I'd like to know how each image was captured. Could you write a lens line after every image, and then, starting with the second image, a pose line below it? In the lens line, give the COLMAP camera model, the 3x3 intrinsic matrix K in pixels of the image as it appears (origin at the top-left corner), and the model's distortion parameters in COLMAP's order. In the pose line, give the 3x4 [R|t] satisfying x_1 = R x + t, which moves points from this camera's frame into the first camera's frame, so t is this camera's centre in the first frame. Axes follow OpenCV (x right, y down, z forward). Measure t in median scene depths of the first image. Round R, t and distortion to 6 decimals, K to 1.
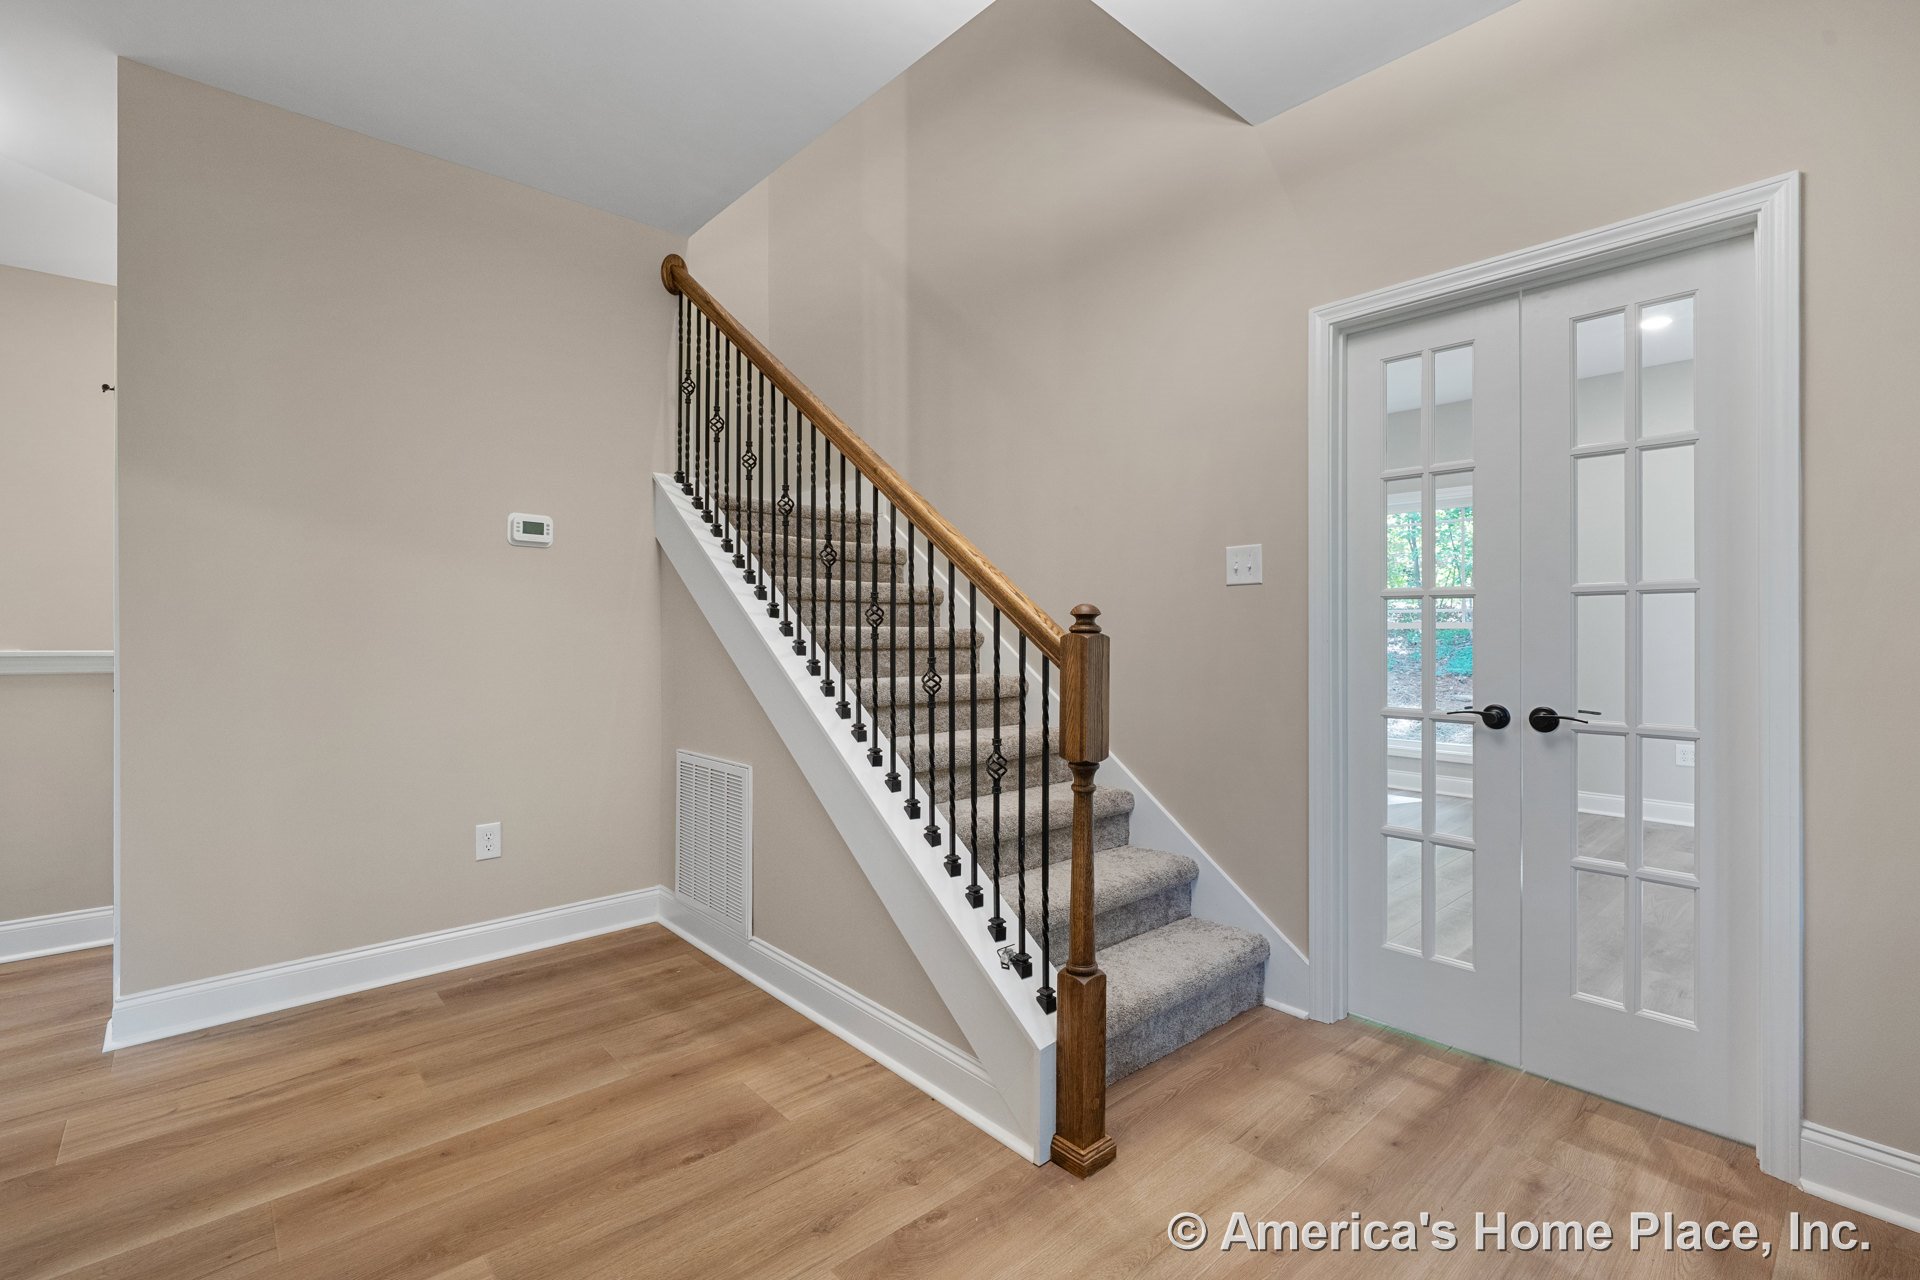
lens RADIAL K [[864.2, 0, 926.8], [0, 864.2, 626.8], [0, 0, 1]] dist [-0.002842, 0.002126]
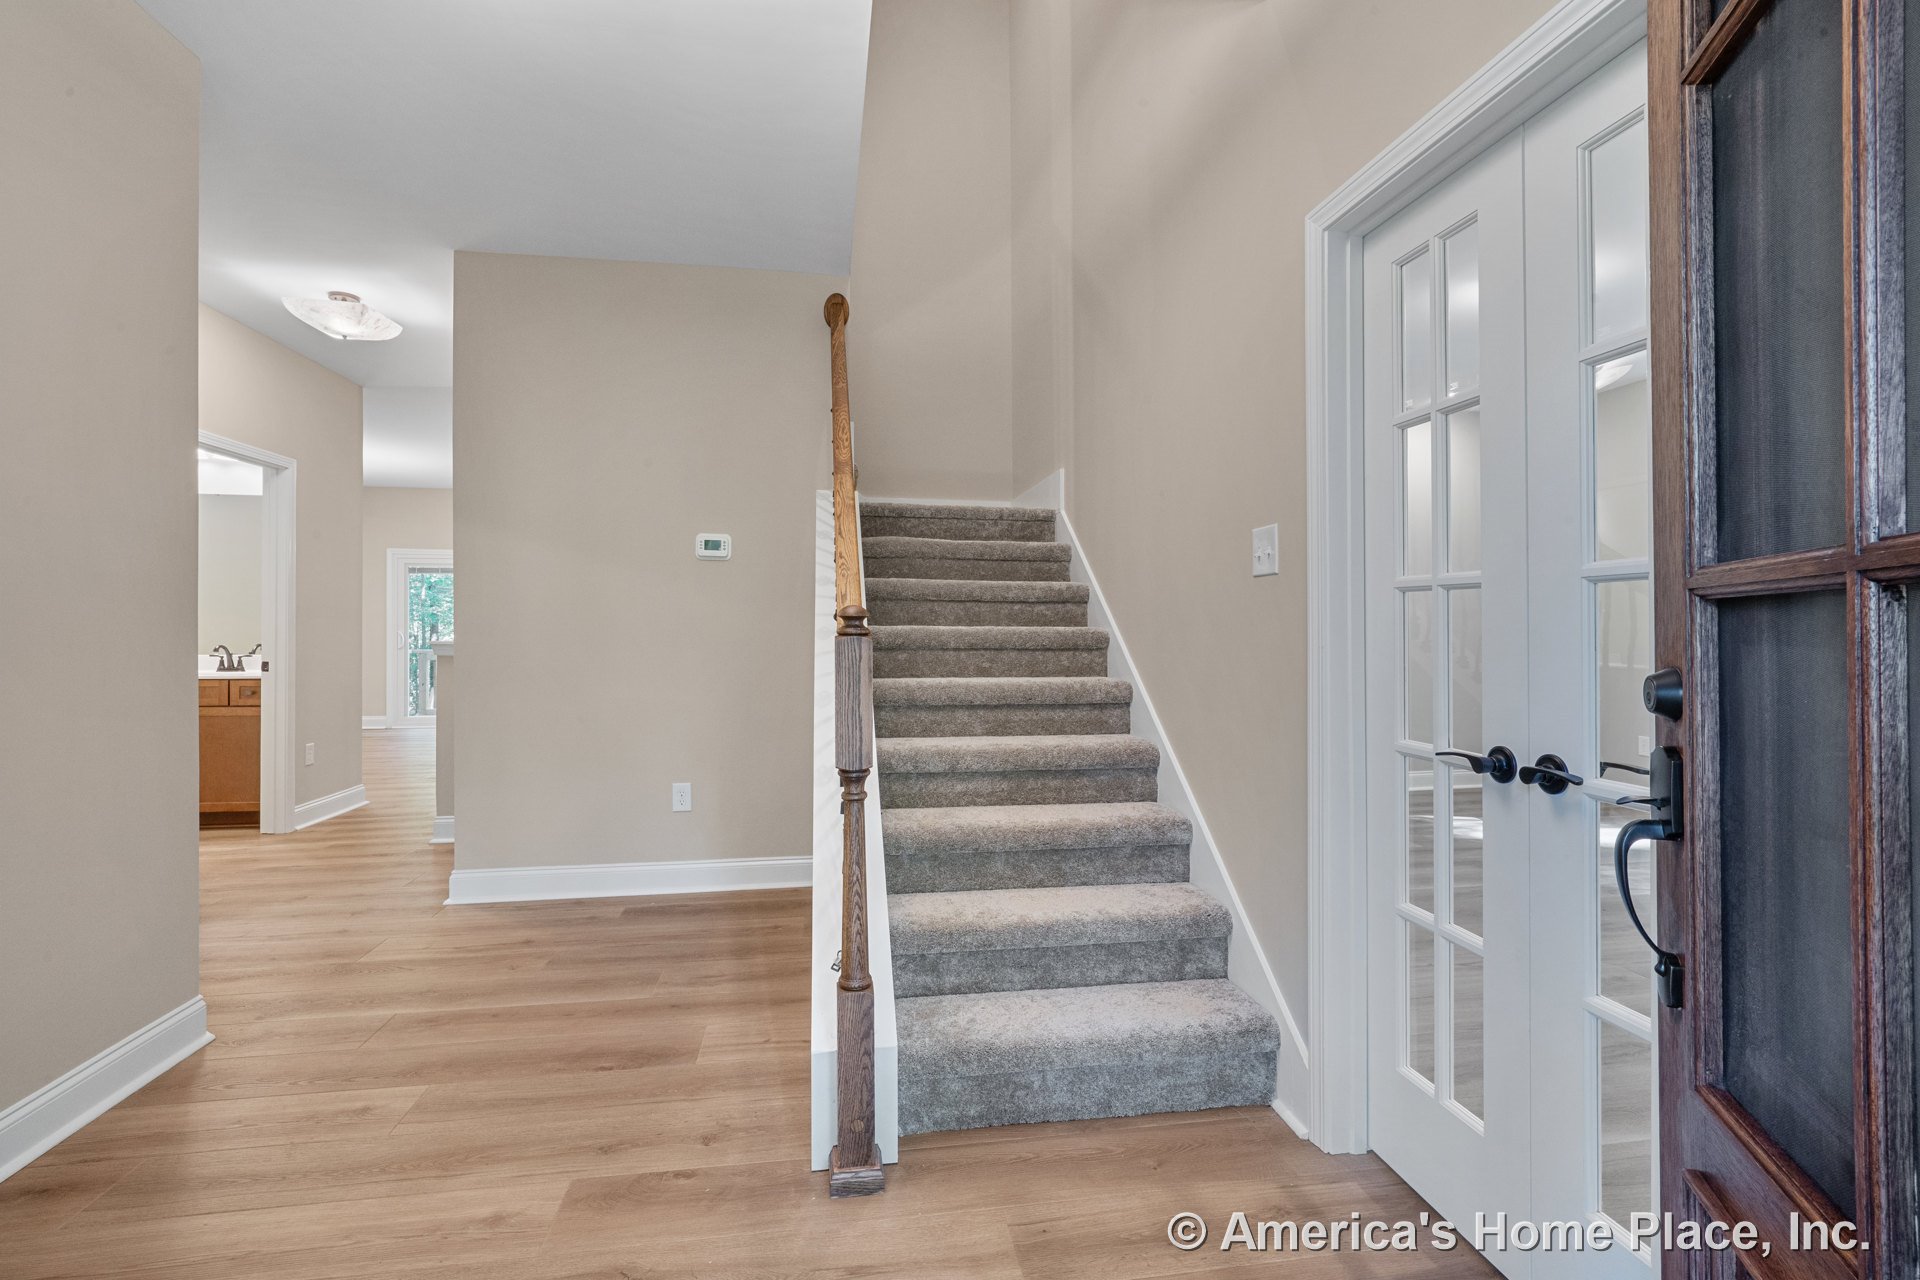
lens RADIAL K [[864.2, 0, 939.1], [0, 864.2, 620.5], [0, 0, 1]] dist [-0.002842, 0.002126]
pose [[0.842549, -0.001753, -0.538616, 0.598260], [0.000117, 0.999995, -0.003072, -0.005116], [0.538619, 0.002525, 0.842545, 0.180377]]
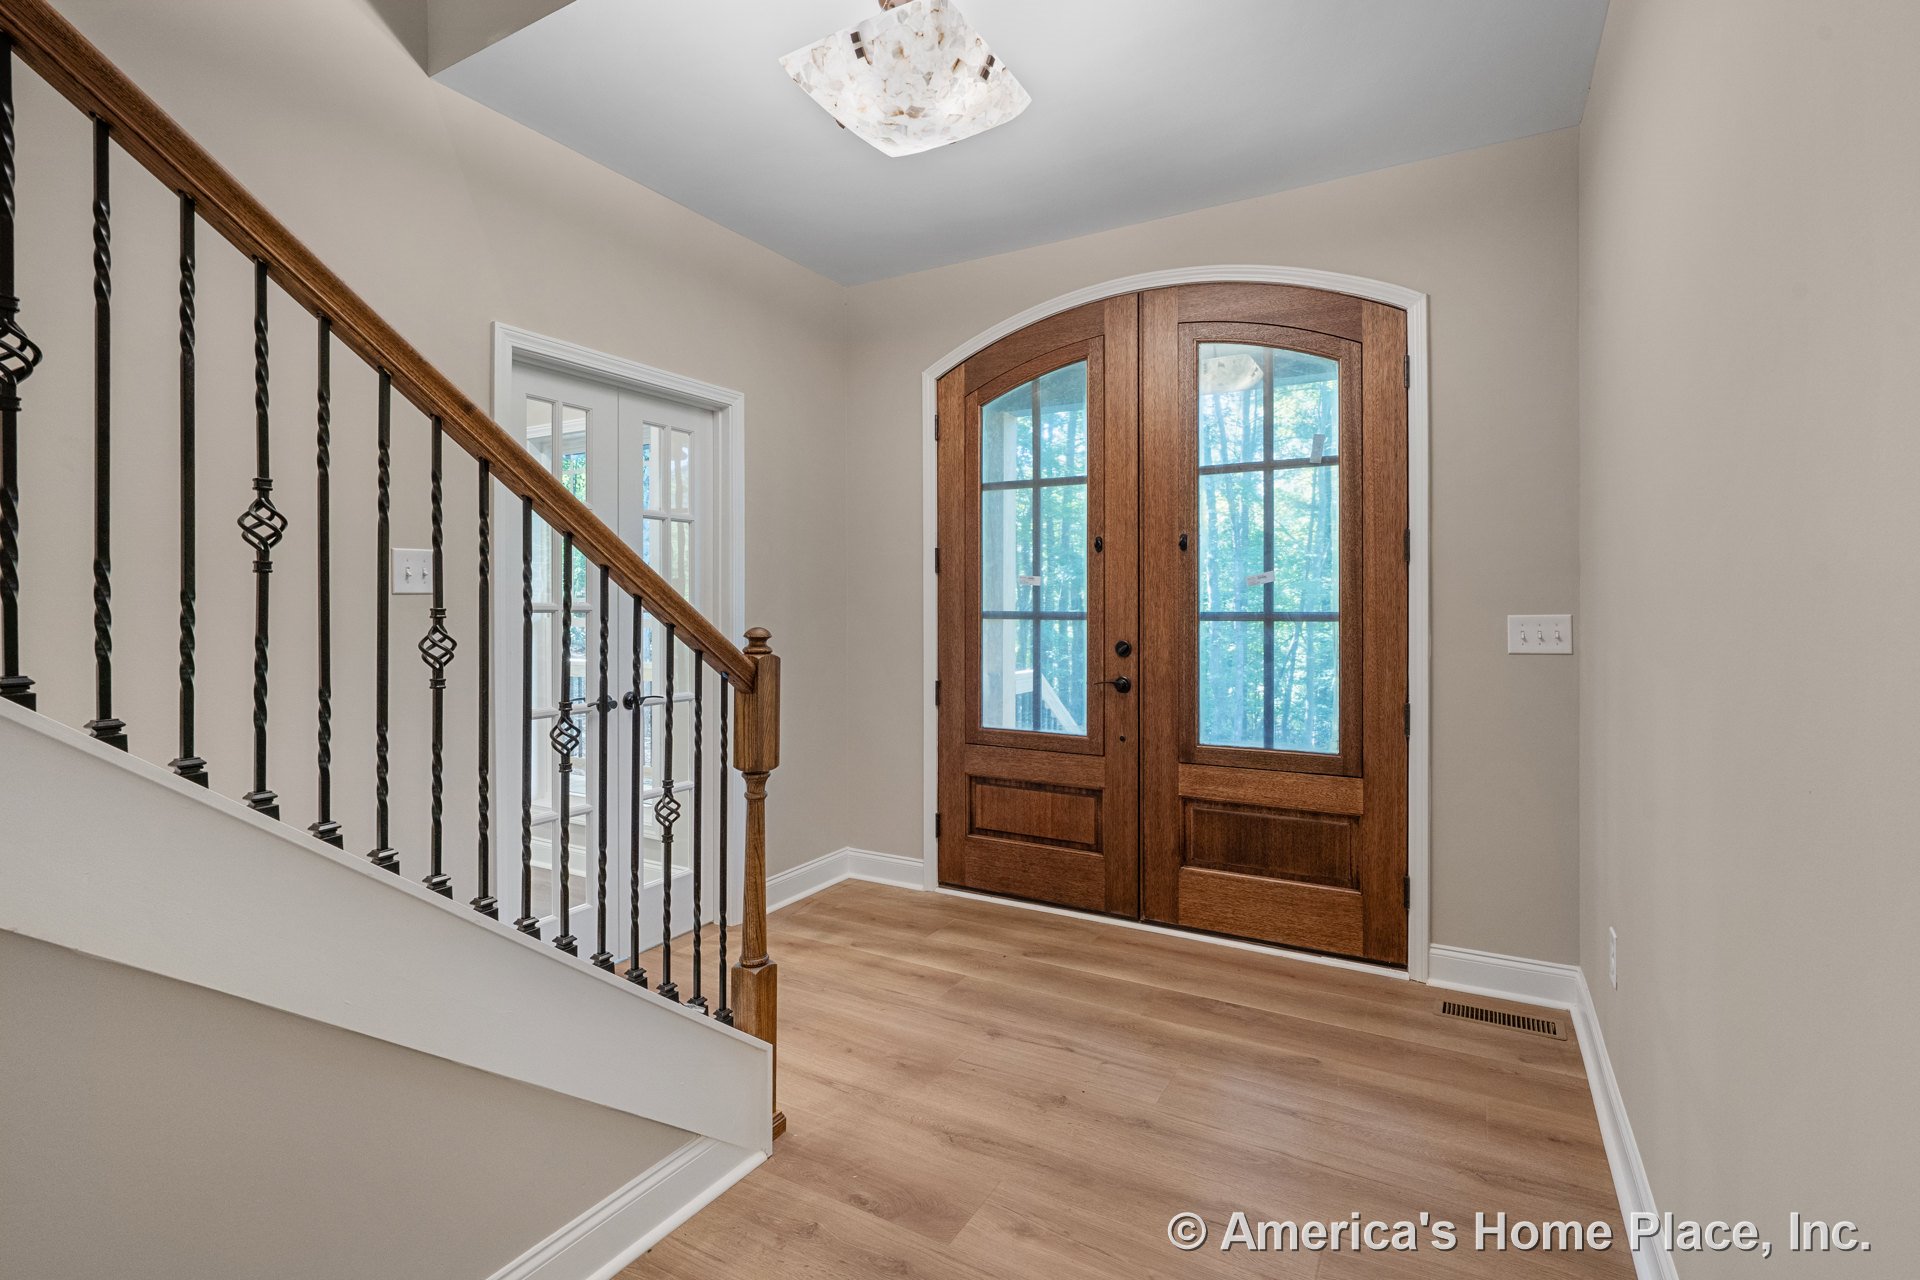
lens RADIAL K [[864.2, 0, 980.1], [0, 864.2, 629.7], [0, 0, 1]] dist [-0.002842, 0.002126]
pose [[-0.329754, -0.024073, 0.943760, -0.721534], [-0.003255, 0.999698, 0.024363, -0.040005], [-0.944061, 0.004962, -0.329733, 0.838382]]
